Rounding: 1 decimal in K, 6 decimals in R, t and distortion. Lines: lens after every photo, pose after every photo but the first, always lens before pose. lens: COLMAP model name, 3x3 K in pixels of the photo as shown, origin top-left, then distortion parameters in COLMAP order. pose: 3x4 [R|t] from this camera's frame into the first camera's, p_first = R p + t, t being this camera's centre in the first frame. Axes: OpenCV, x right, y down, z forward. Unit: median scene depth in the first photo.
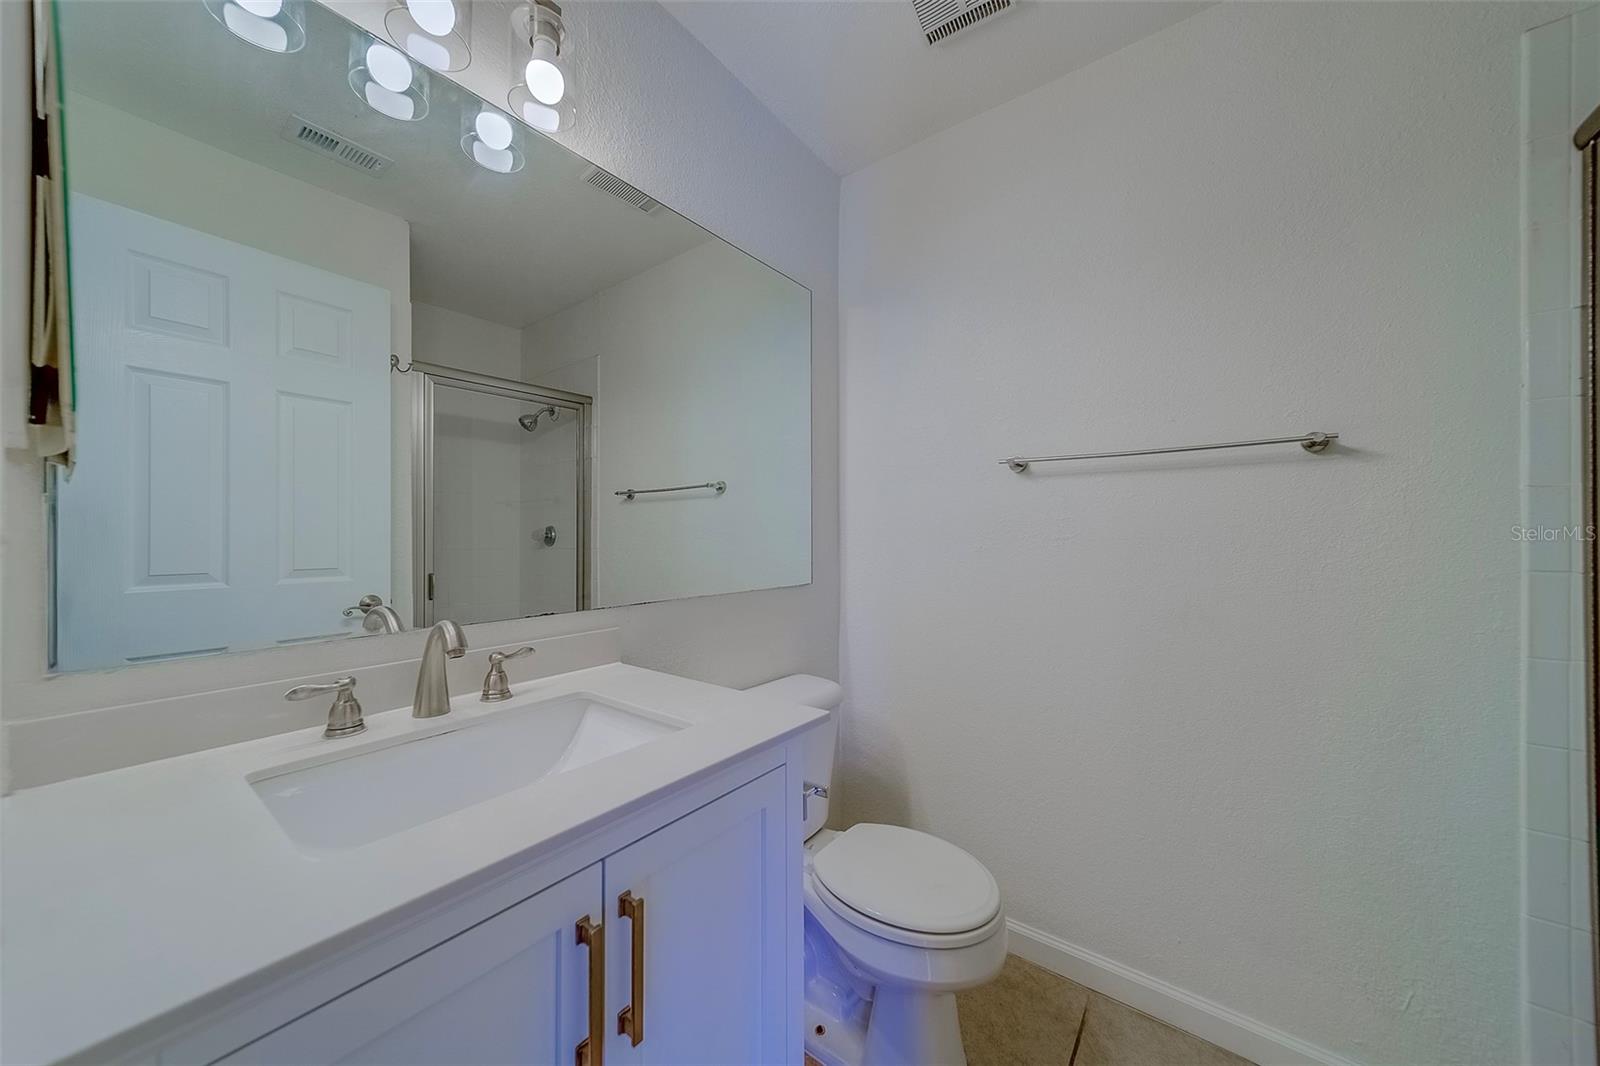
lens RADIAL K [[554.7, 0, 801.4], [0, 554.7, 531.9], [0, 0, 1]] dist [0.009791, -0.000092]
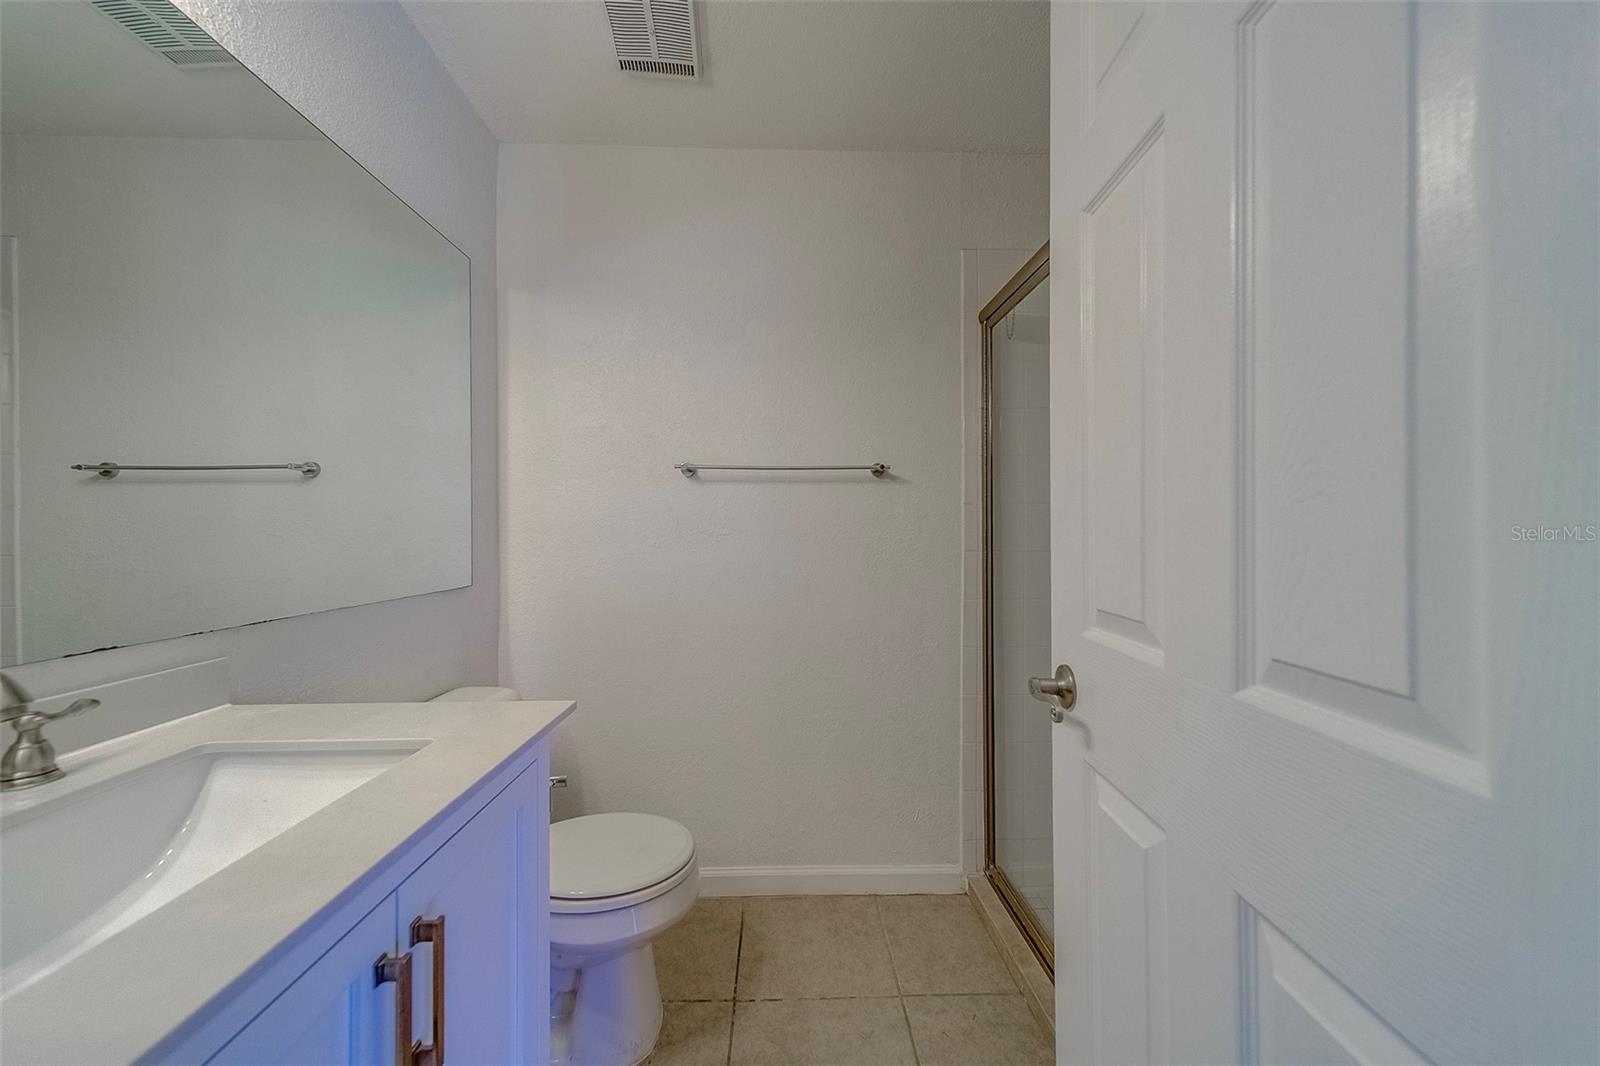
lens RADIAL K [[554.7, 0, 800.7], [0, 554.7, 530.8], [0, 0, 1]] dist [0.009791, -0.000092]
pose [[0.785206, -0.000870, 0.619233, -0.177354], [-0.001753, 0.999992, 0.003628, -0.000285], [-0.619232, -0.003934, 0.785199, -0.054254]]
